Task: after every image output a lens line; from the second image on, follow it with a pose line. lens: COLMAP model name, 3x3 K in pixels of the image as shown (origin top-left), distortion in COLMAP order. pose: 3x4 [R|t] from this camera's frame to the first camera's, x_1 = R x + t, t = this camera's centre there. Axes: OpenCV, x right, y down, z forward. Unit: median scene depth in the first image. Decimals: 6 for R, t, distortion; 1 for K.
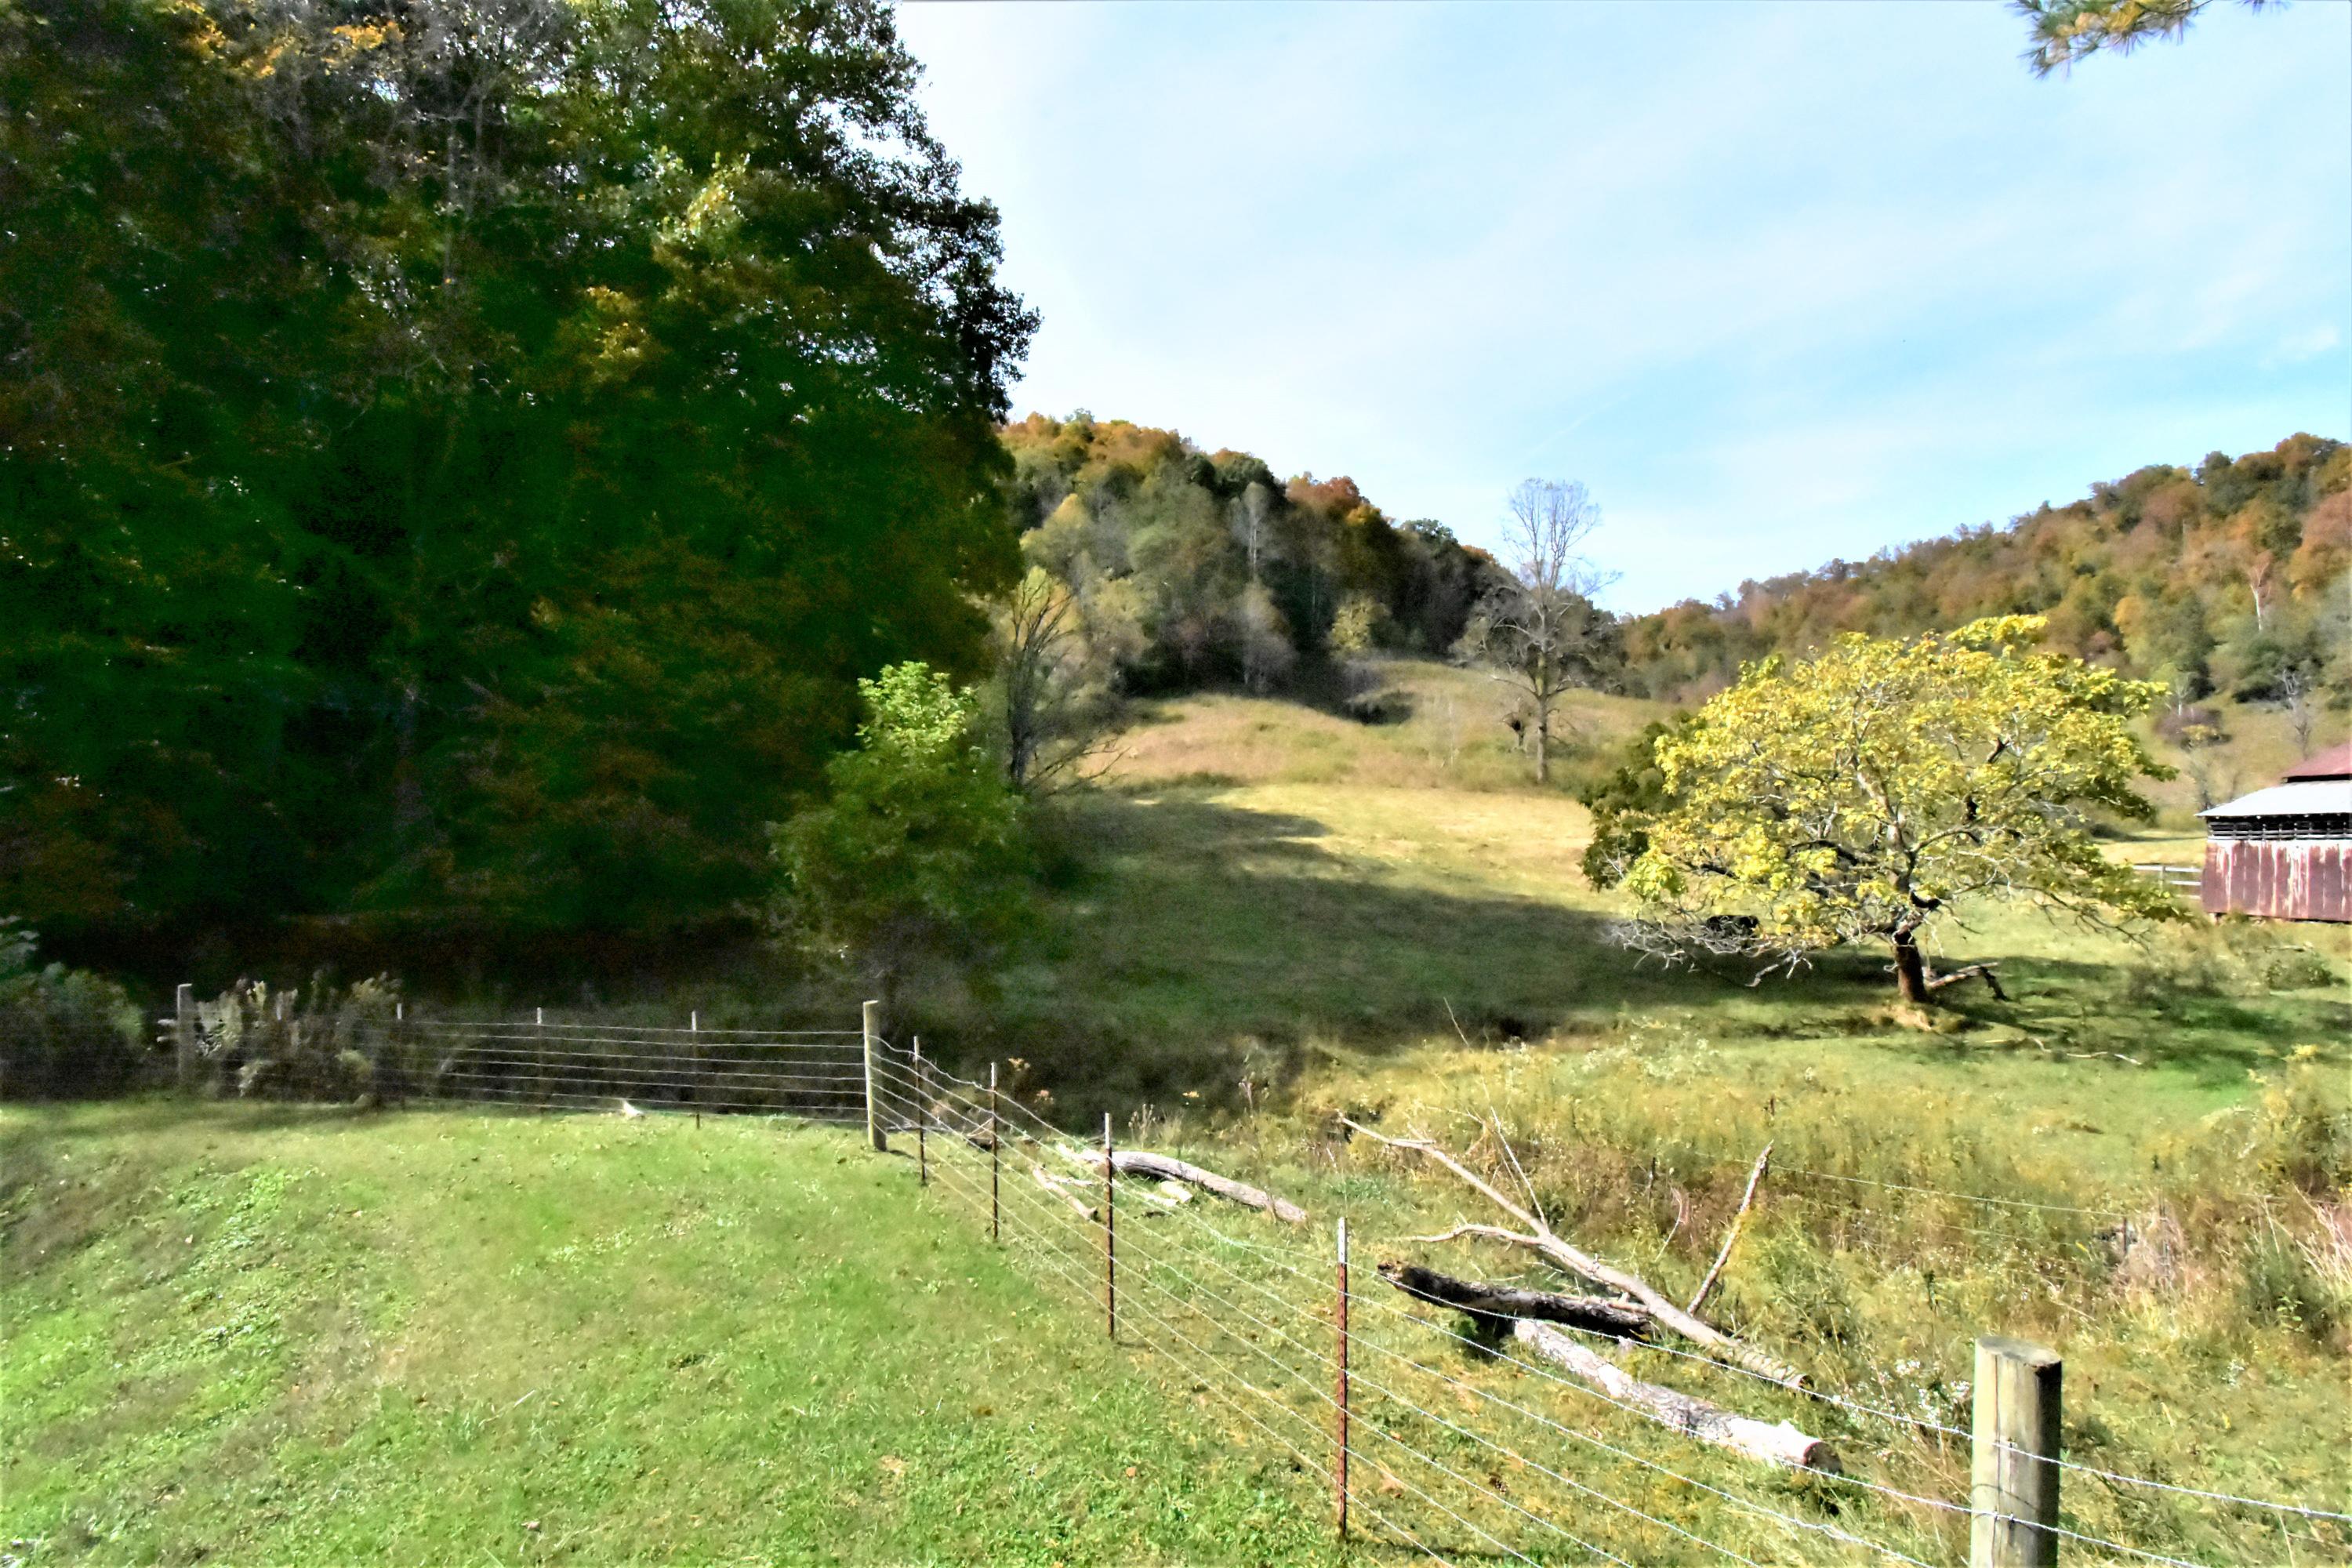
lens RADIAL K [[1010.6, 0, 1195.3], [0, 1010.6, 773.7], [0, 0, 1]] dist [-0.008967, -0.010937]
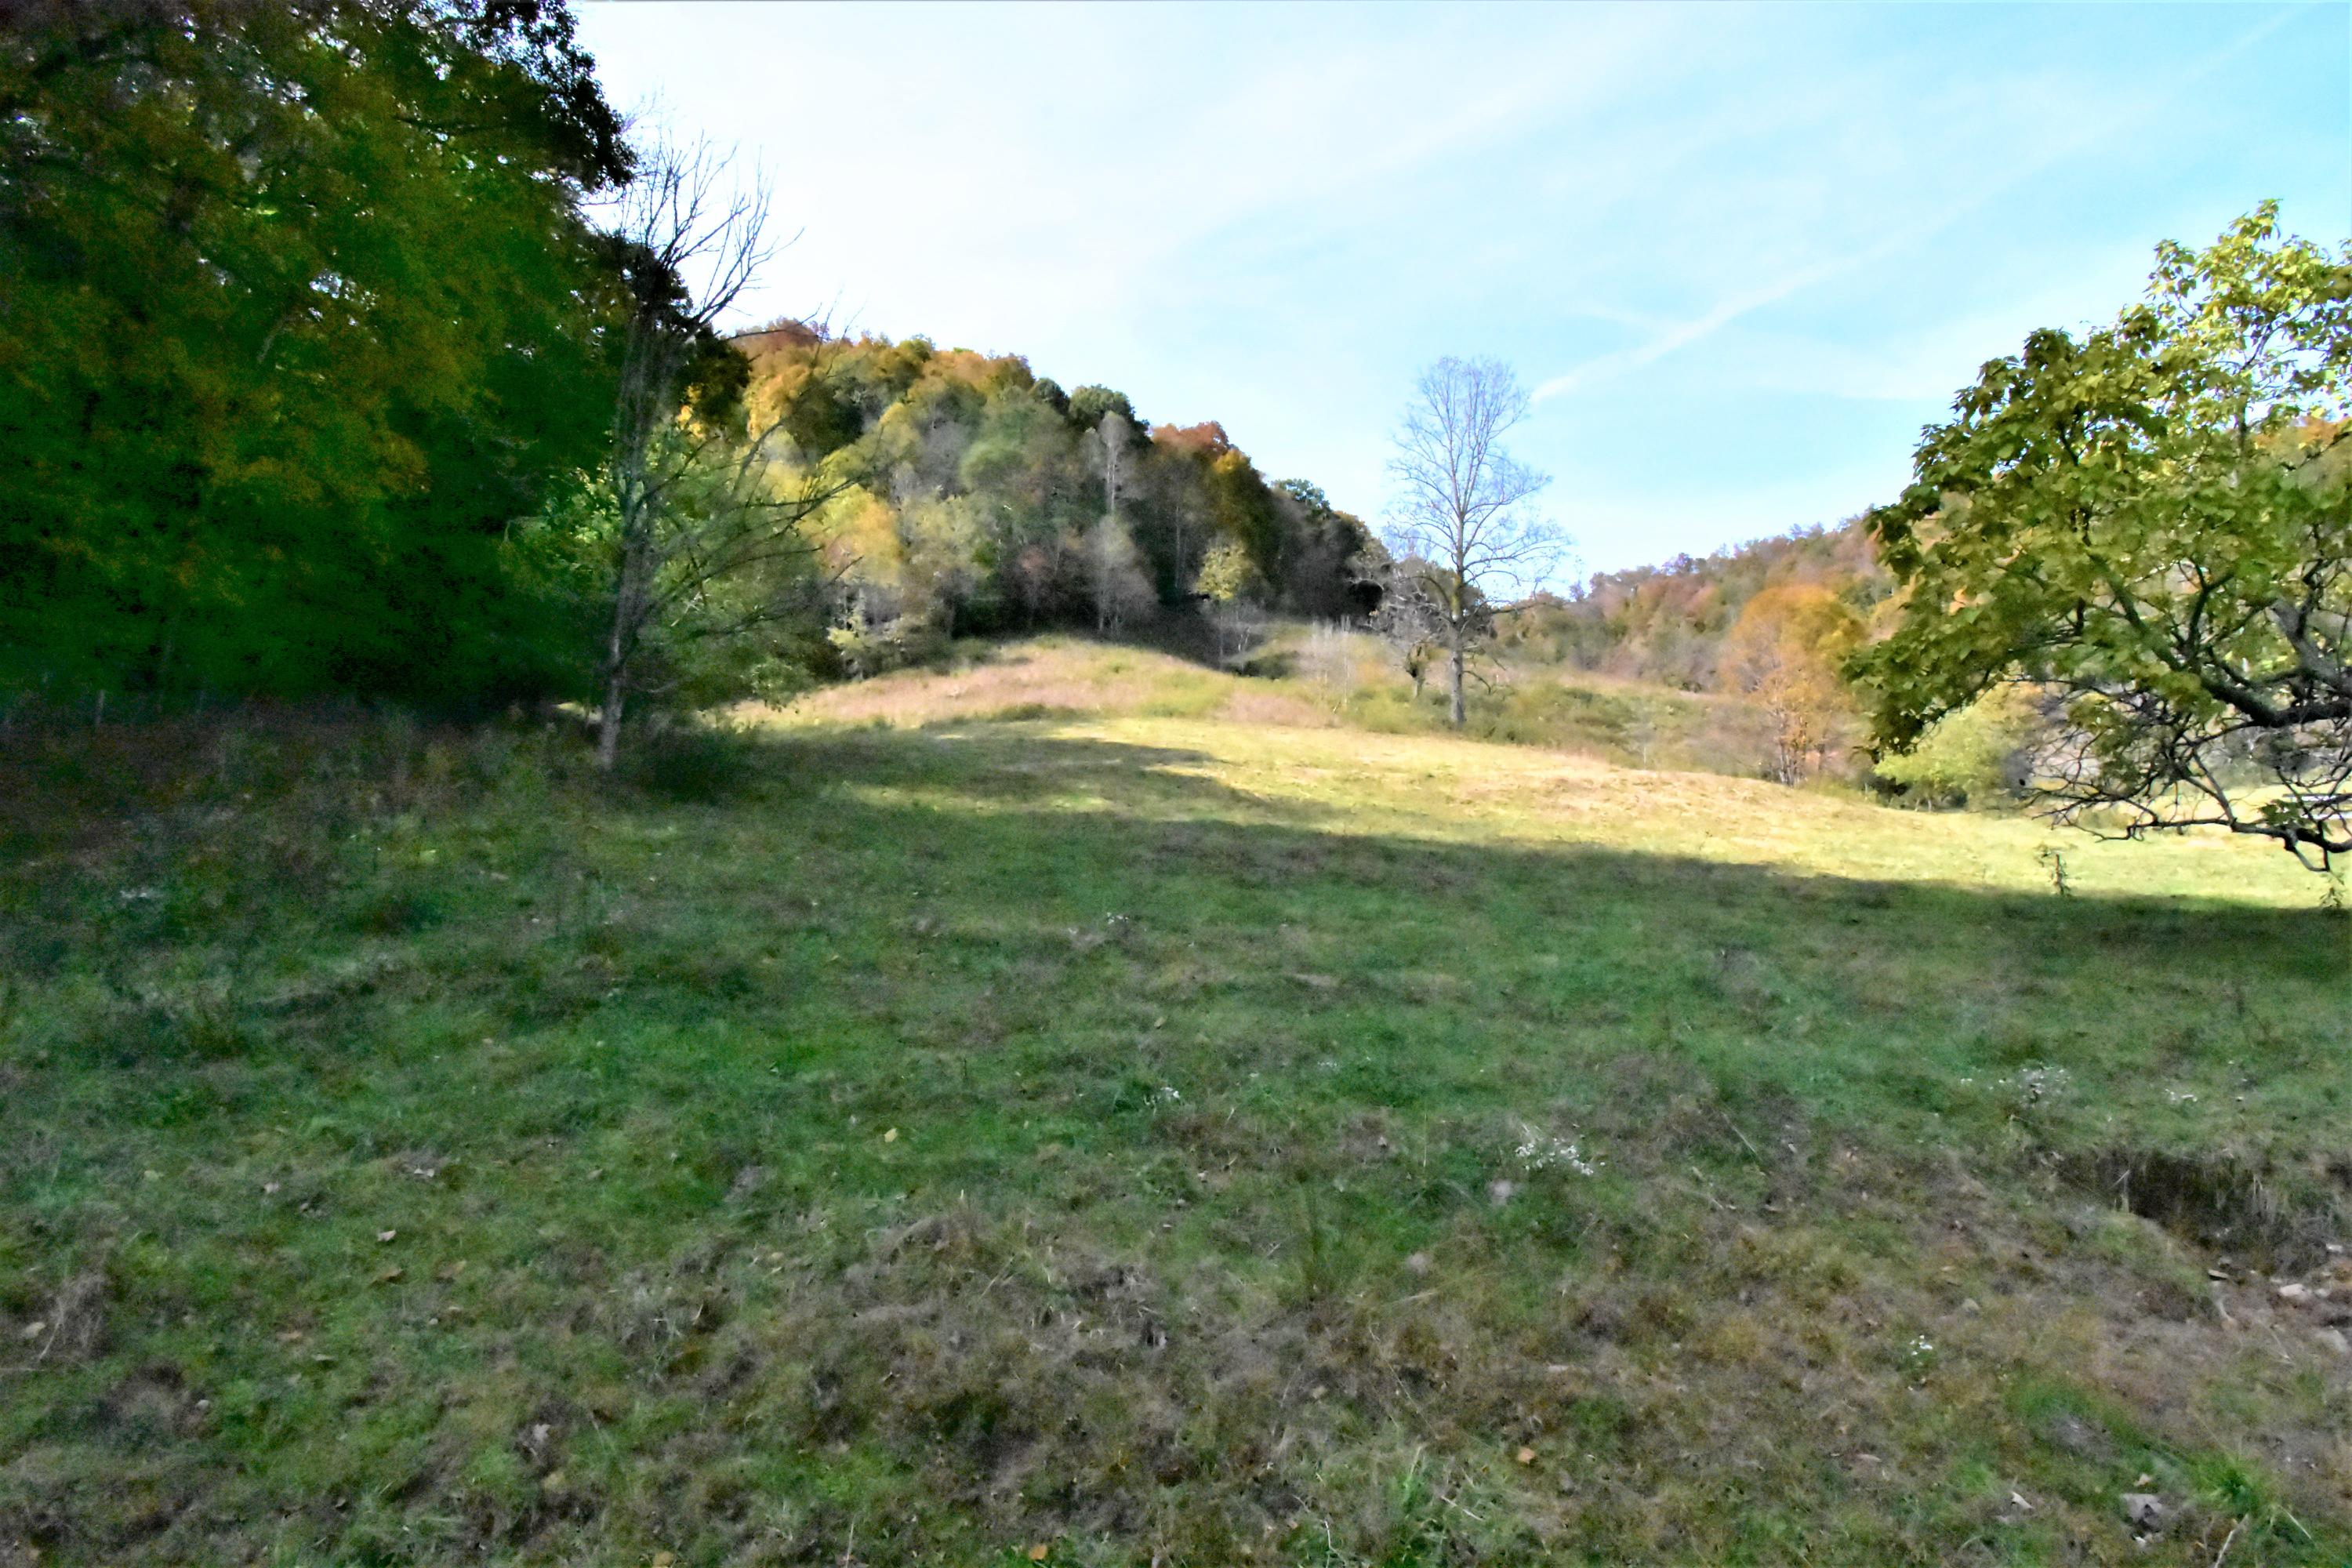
lens RADIAL K [[1010.6, 0, 1189.2], [0, 1010.6, 770.7], [0, 0, 1]] dist [-0.008967, -0.010937]
pose [[0.991343, 0.007448, 0.131083, 0.010996], [-0.008140, 0.999956, 0.004743, 0.021675], [-0.131042, -0.005769, 0.991360, 0.112094]]
